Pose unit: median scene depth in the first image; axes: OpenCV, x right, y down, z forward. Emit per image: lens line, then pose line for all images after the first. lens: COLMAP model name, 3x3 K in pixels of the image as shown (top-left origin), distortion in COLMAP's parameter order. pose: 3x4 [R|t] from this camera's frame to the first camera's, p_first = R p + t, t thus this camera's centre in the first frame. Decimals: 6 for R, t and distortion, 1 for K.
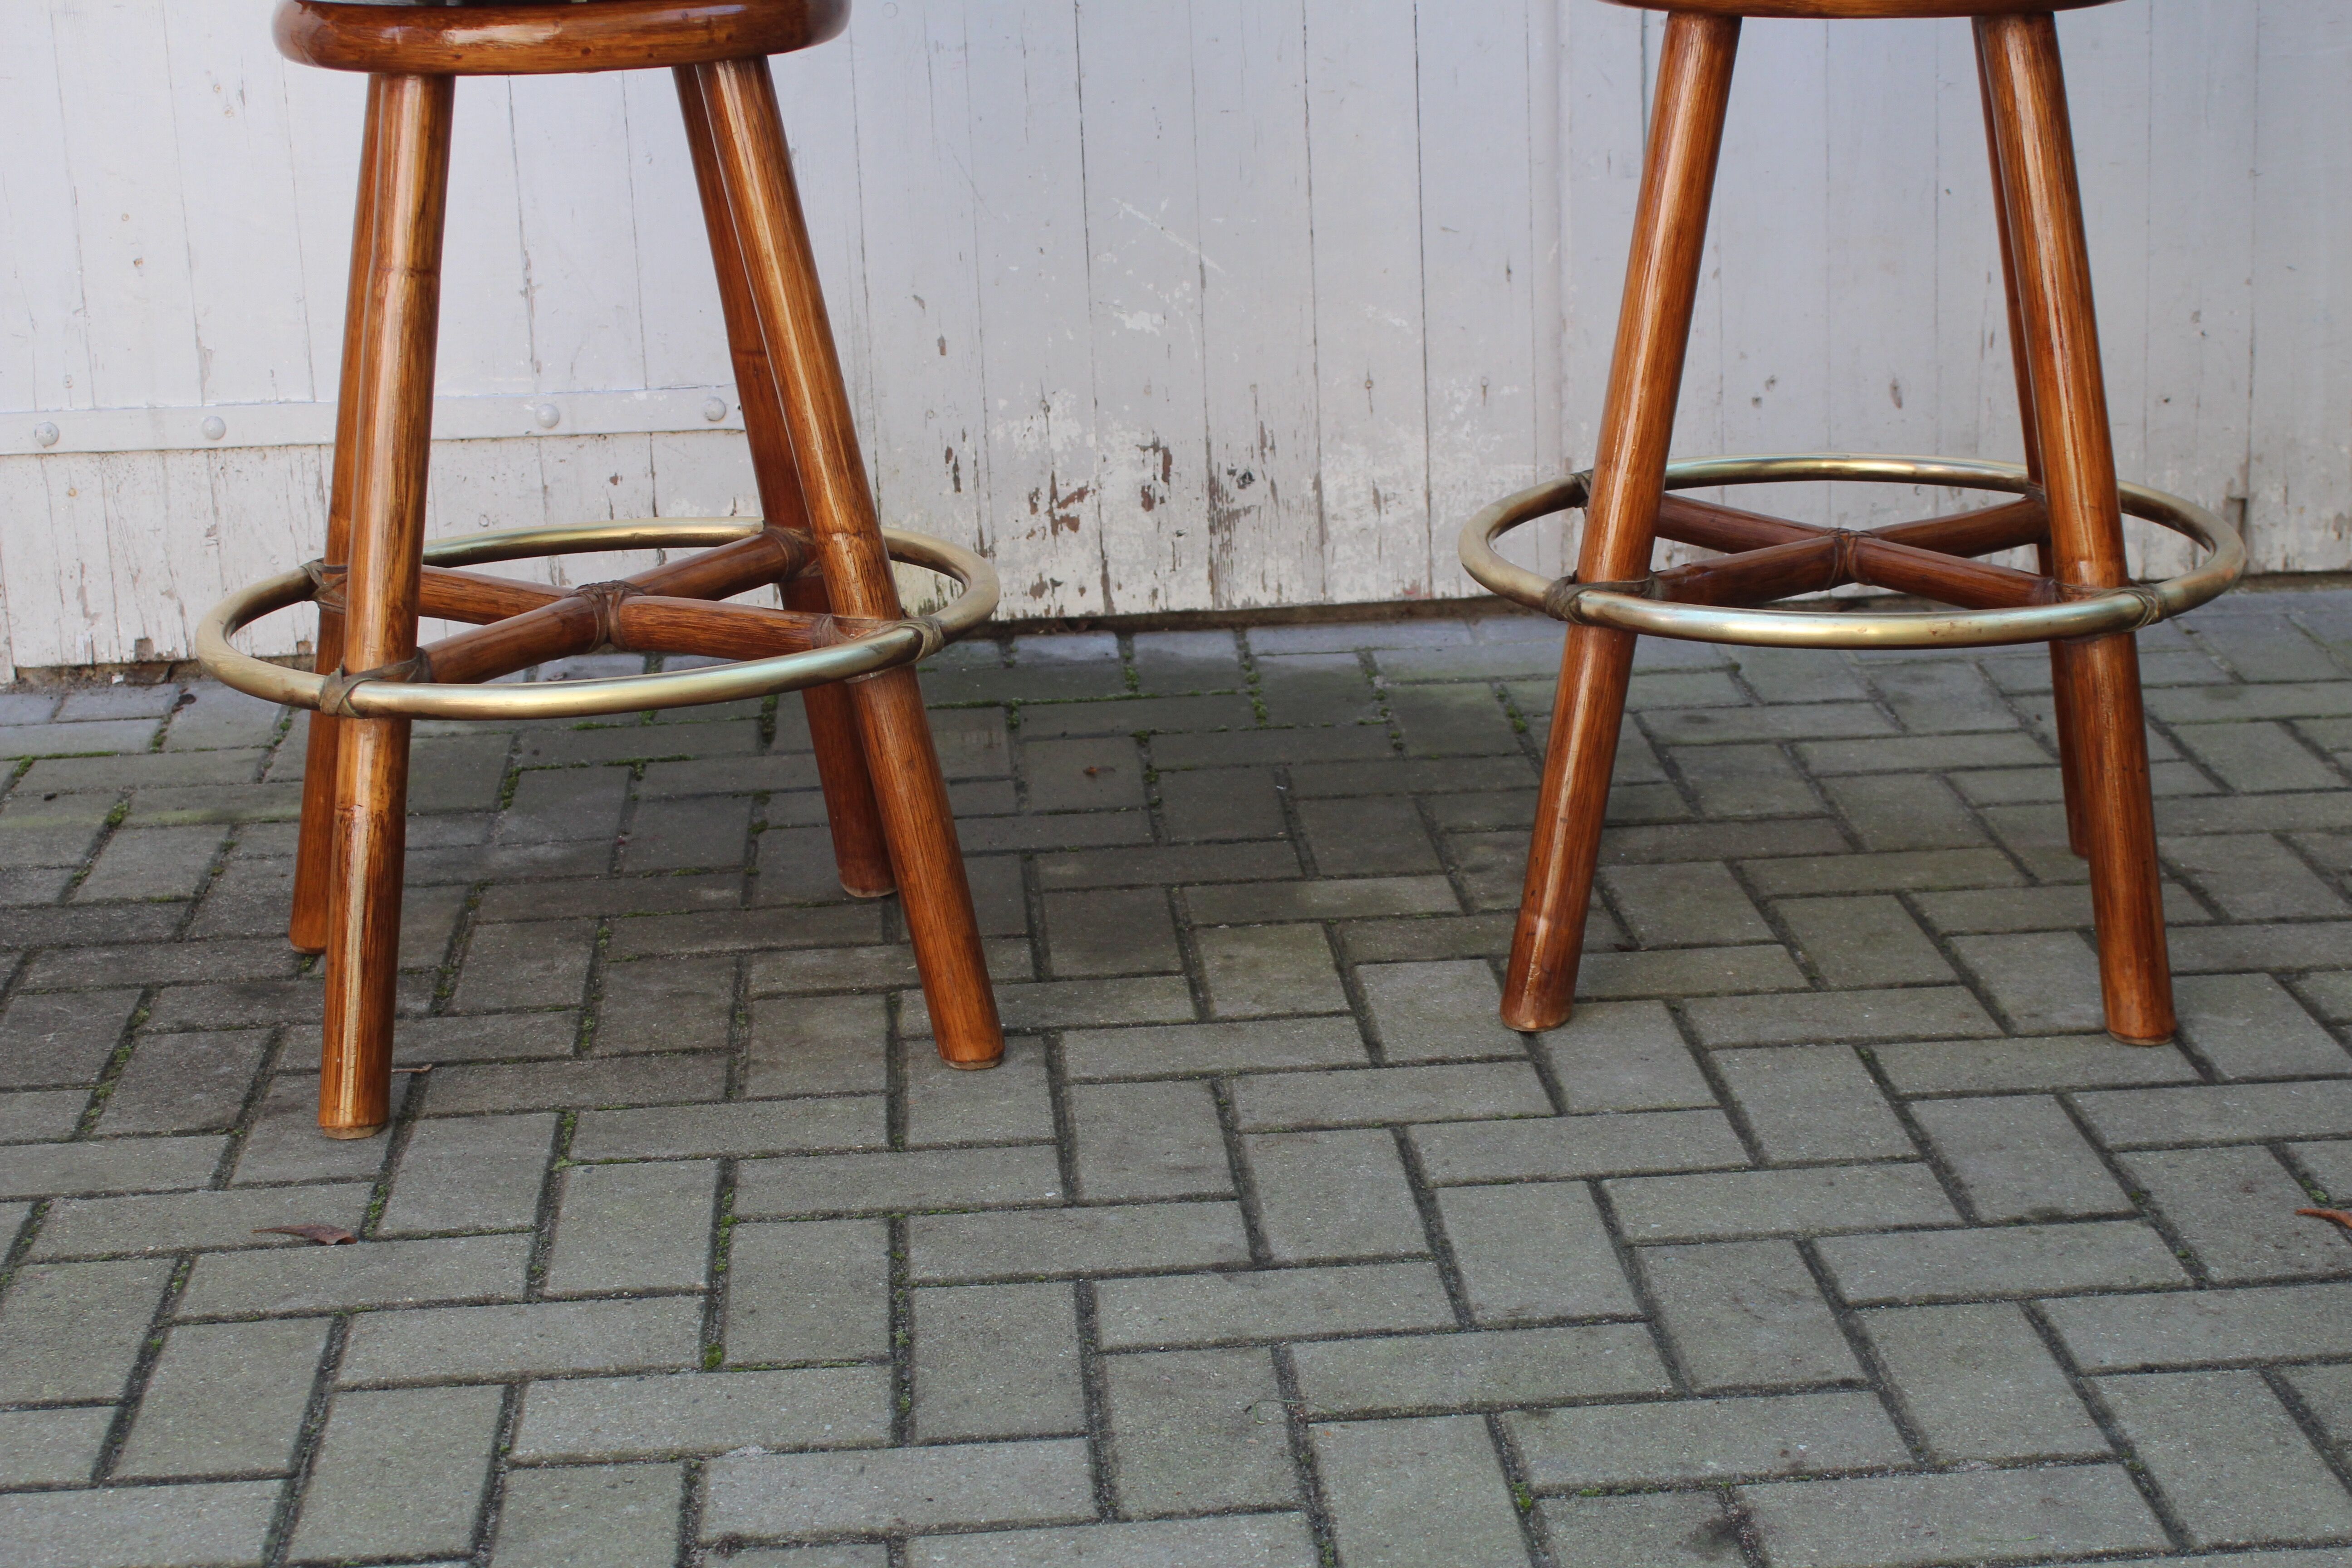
lens RADIAL K [[4023.8, 0, 1200.5], [0, 4023.8, 746.2], [0, 0, 1]] dist [-0.061896, 0.000000]
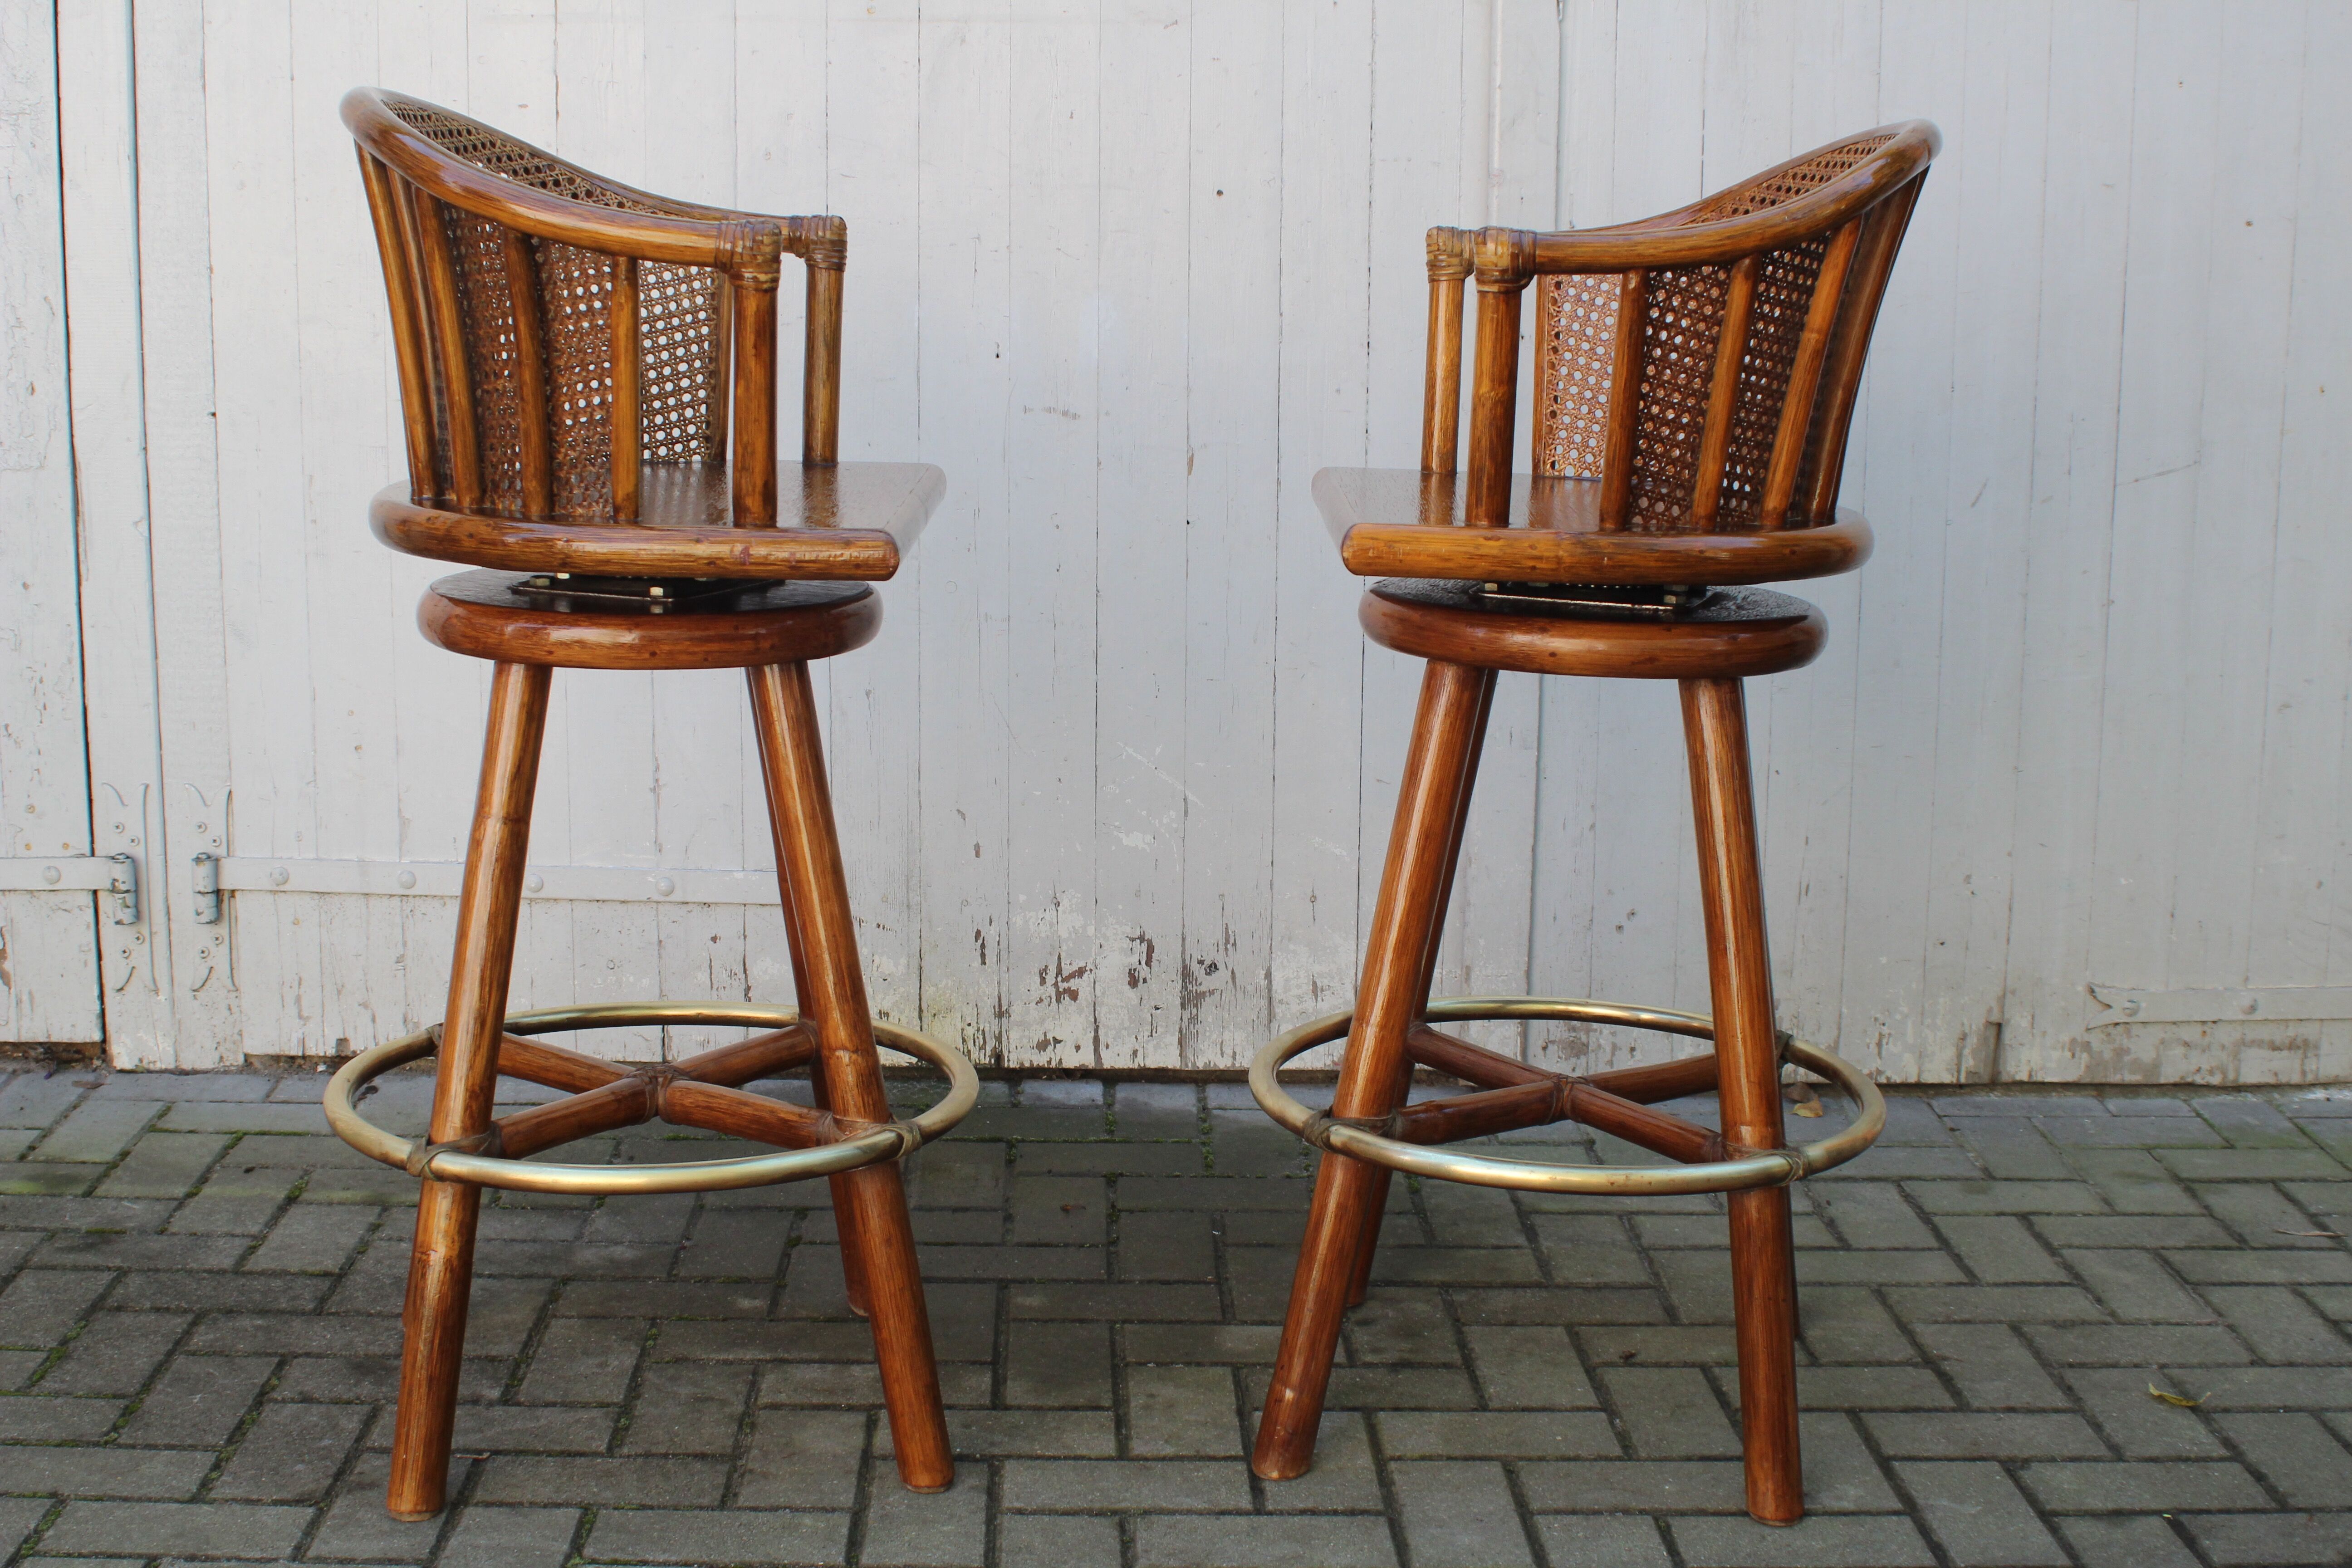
lens RADIAL K [[2927.8, 0, 1185.6], [0, 2927.8, 754.7], [0, 0, 1]] dist [-0.146485, 0.000000]
pose [[0.998074, 0.056848, -0.024817, 0.027141], [-0.058966, 0.993714, -0.095160, -0.055402], [0.019251, 0.096440, 0.995153, 0.098396]]
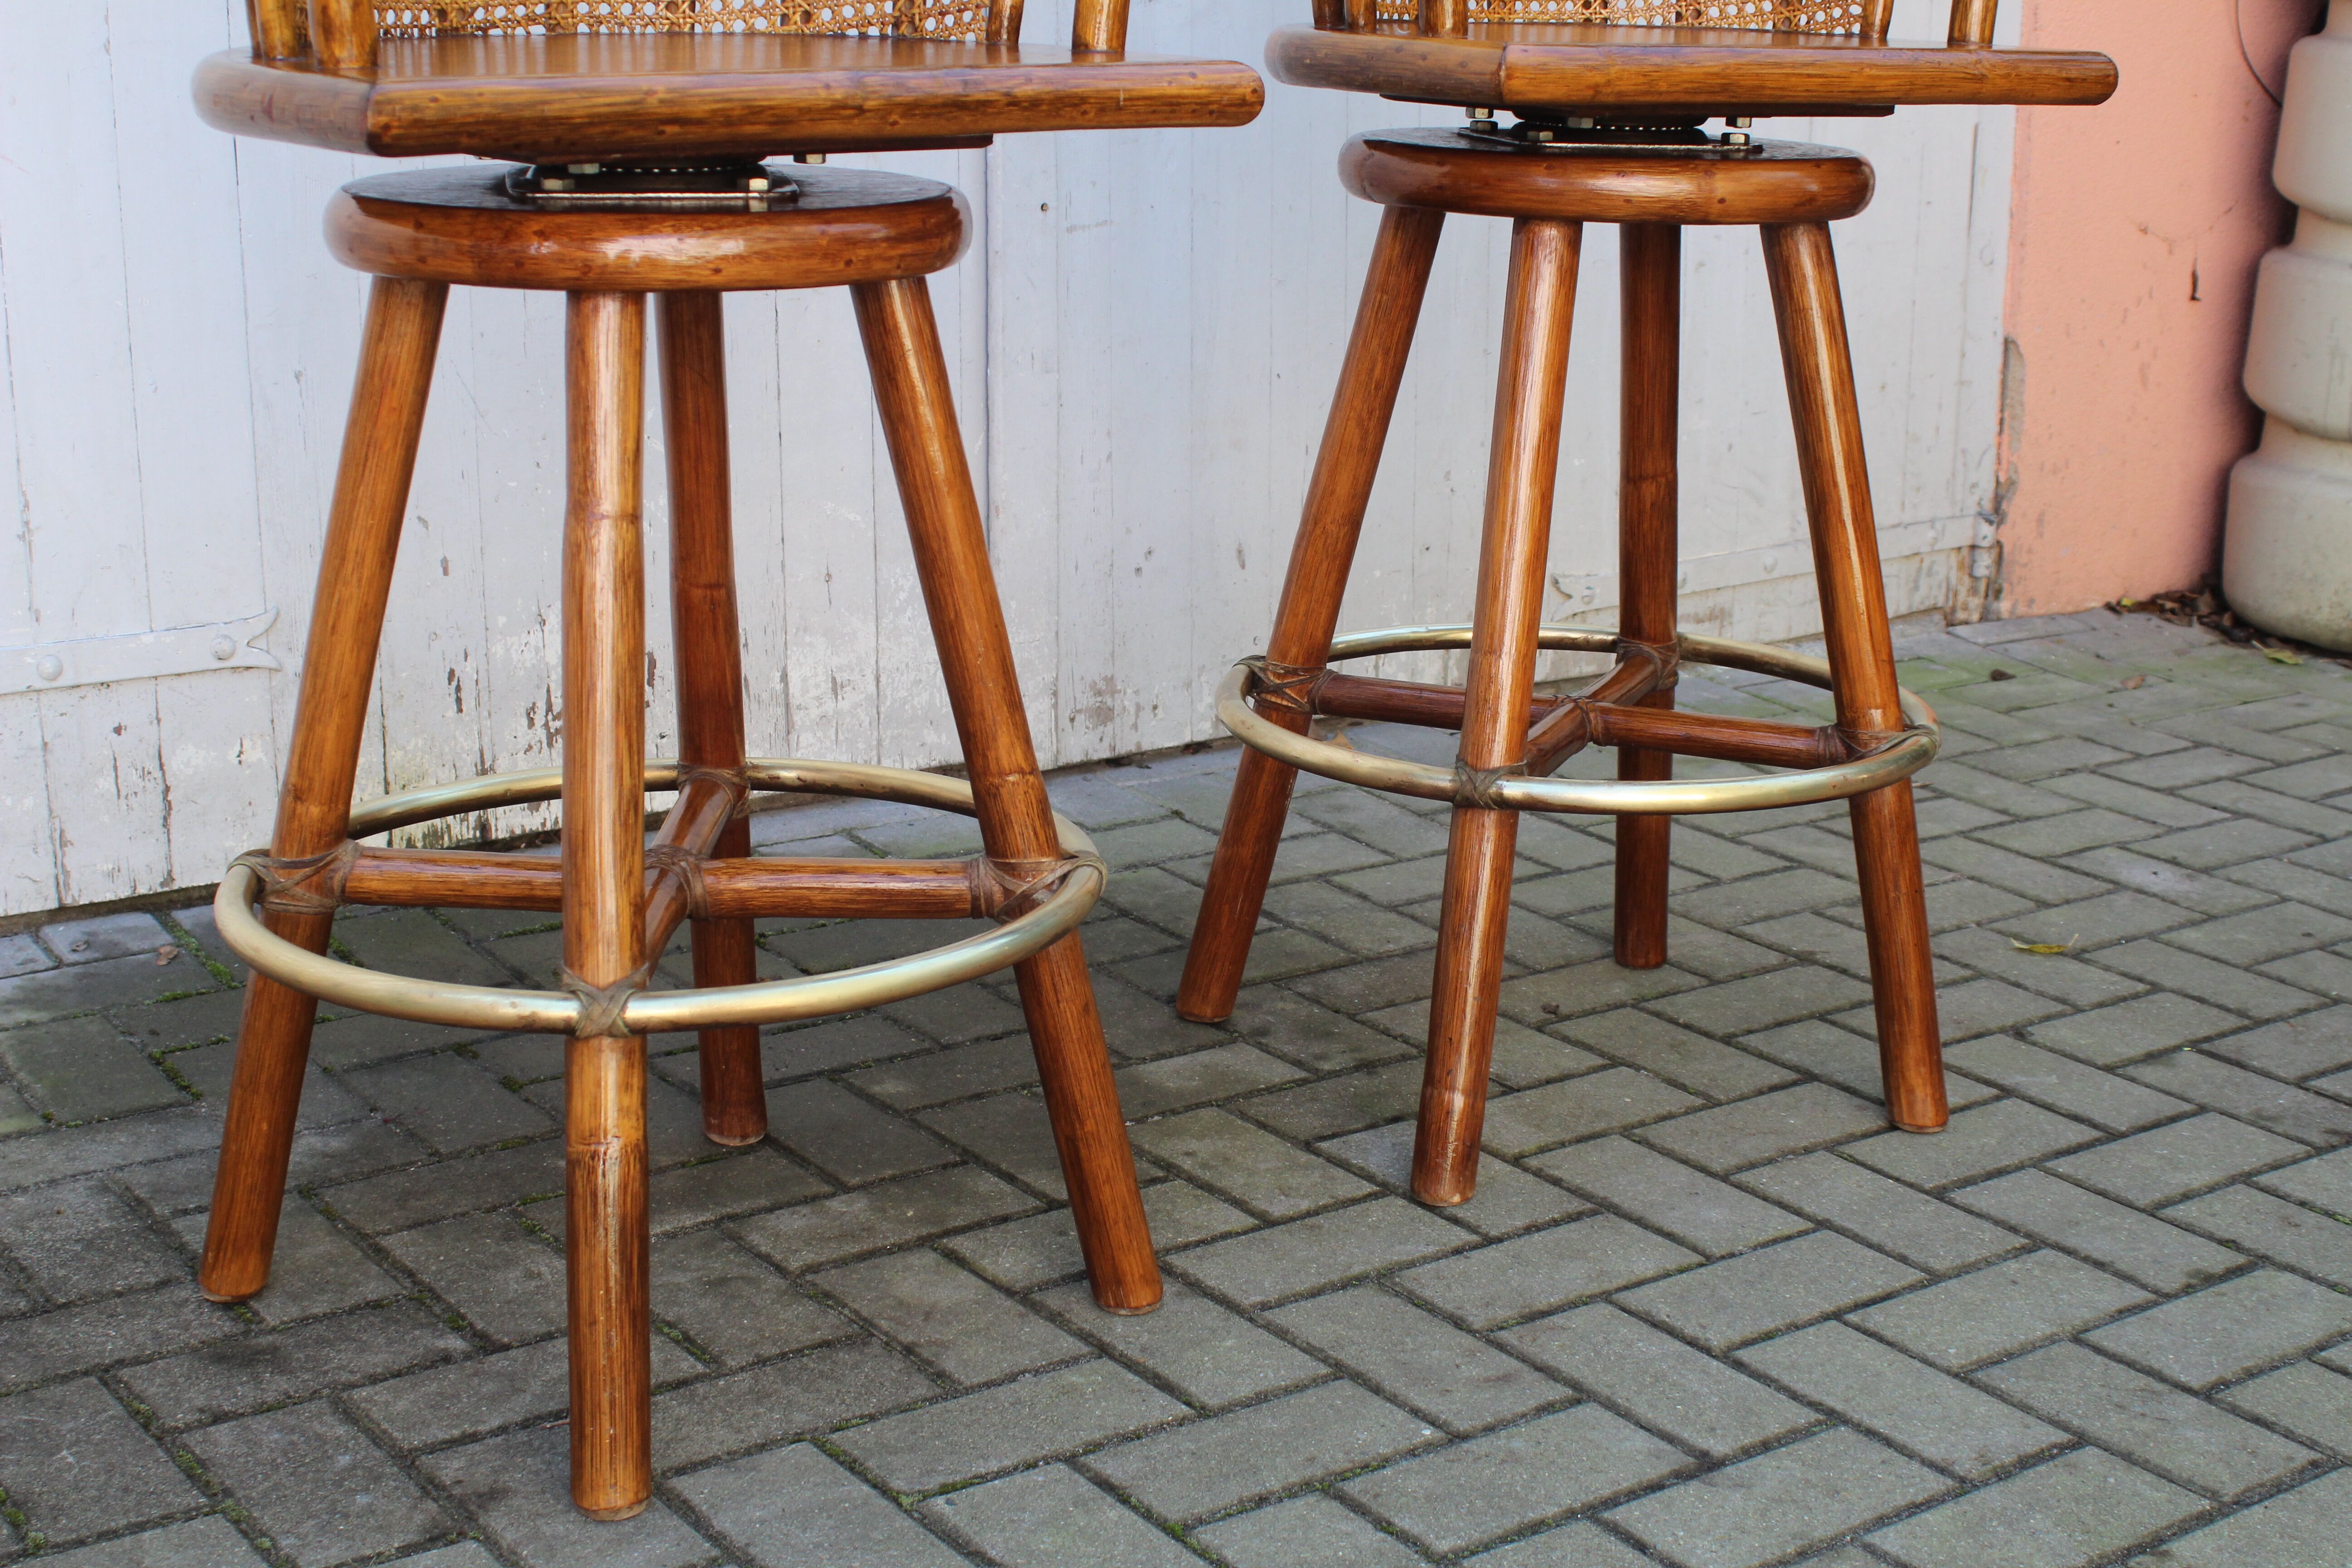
lens RADIAL K [[3222.9, 0, 1119.0], [0, 3222.9, 747.7], [0, 0, 1]] dist [-0.120499, 0.000000]
pose [[0.862707, -0.087473, 0.498081, -0.384576], [0.098274, 0.995149, 0.004550, -0.052036], [-0.496063, 0.045023, 0.867119, 0.292960]]
